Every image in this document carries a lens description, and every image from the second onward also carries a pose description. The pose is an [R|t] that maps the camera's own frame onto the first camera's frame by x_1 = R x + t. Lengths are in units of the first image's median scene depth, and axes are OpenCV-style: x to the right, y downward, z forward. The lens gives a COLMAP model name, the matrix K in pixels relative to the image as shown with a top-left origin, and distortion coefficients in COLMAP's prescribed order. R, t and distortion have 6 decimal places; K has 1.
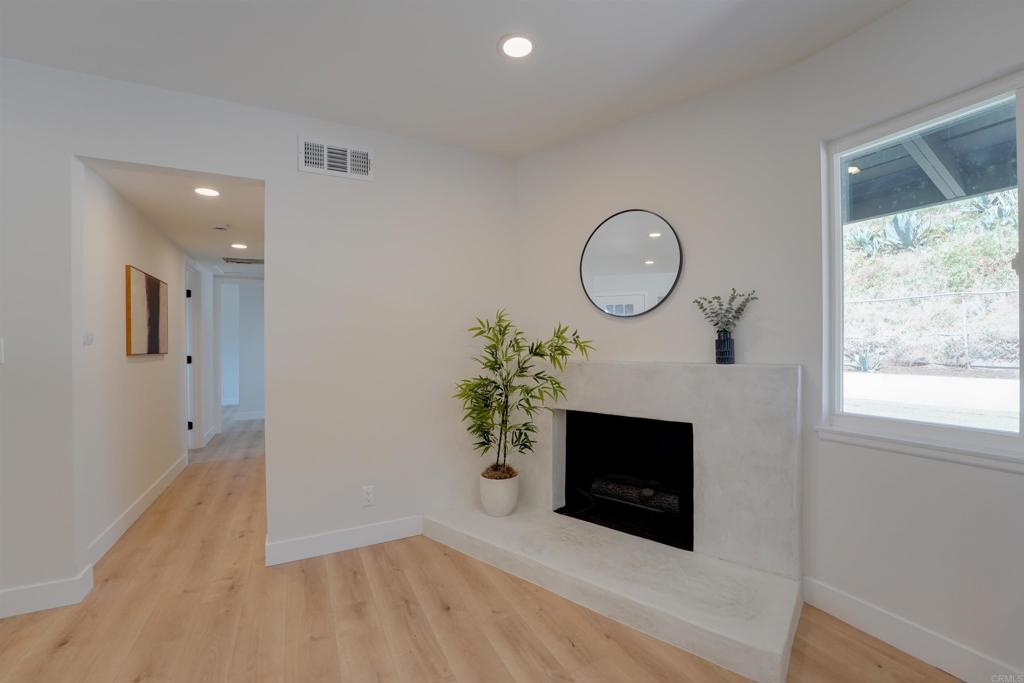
lens RADIAL K [[417.9, 0, 509.8], [0, 417.9, 346.7], [0, 0, 1]] dist [-0.027703, 0.000313]
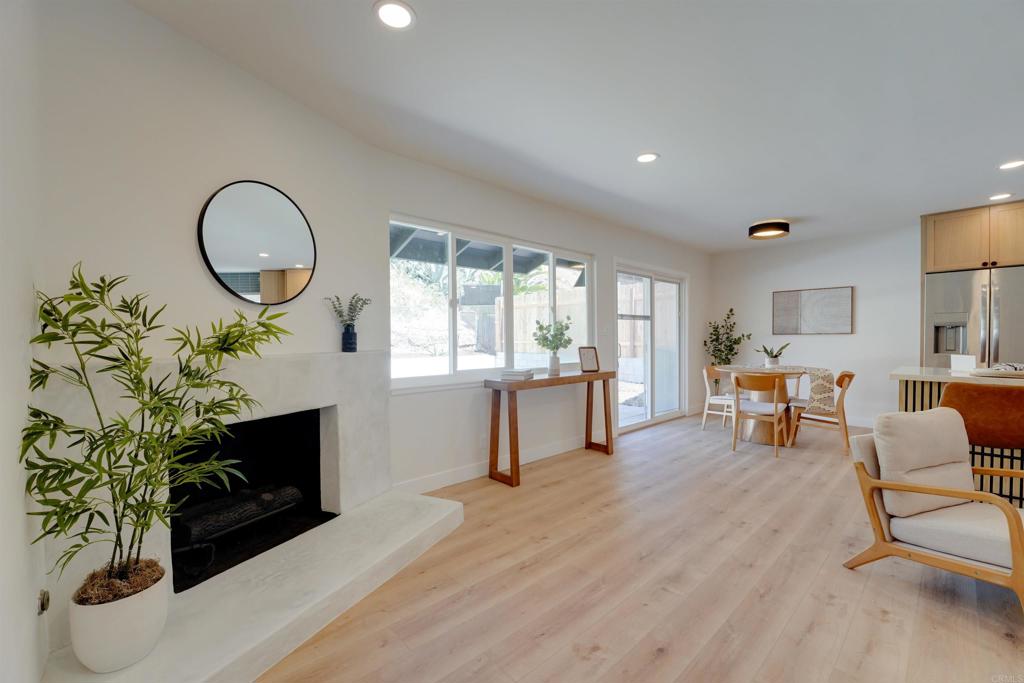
lens RADIAL K [[417.9, 0, 509.8], [0, 417.9, 346.7], [0, 0, 1]] dist [-0.027703, 0.000313]
pose [[-0.261790, -0.014677, 0.965013, -0.688631], [0.006454, 0.999835, 0.016957, 0.005411], [-0.965103, 0.010667, -0.261652, 0.719958]]
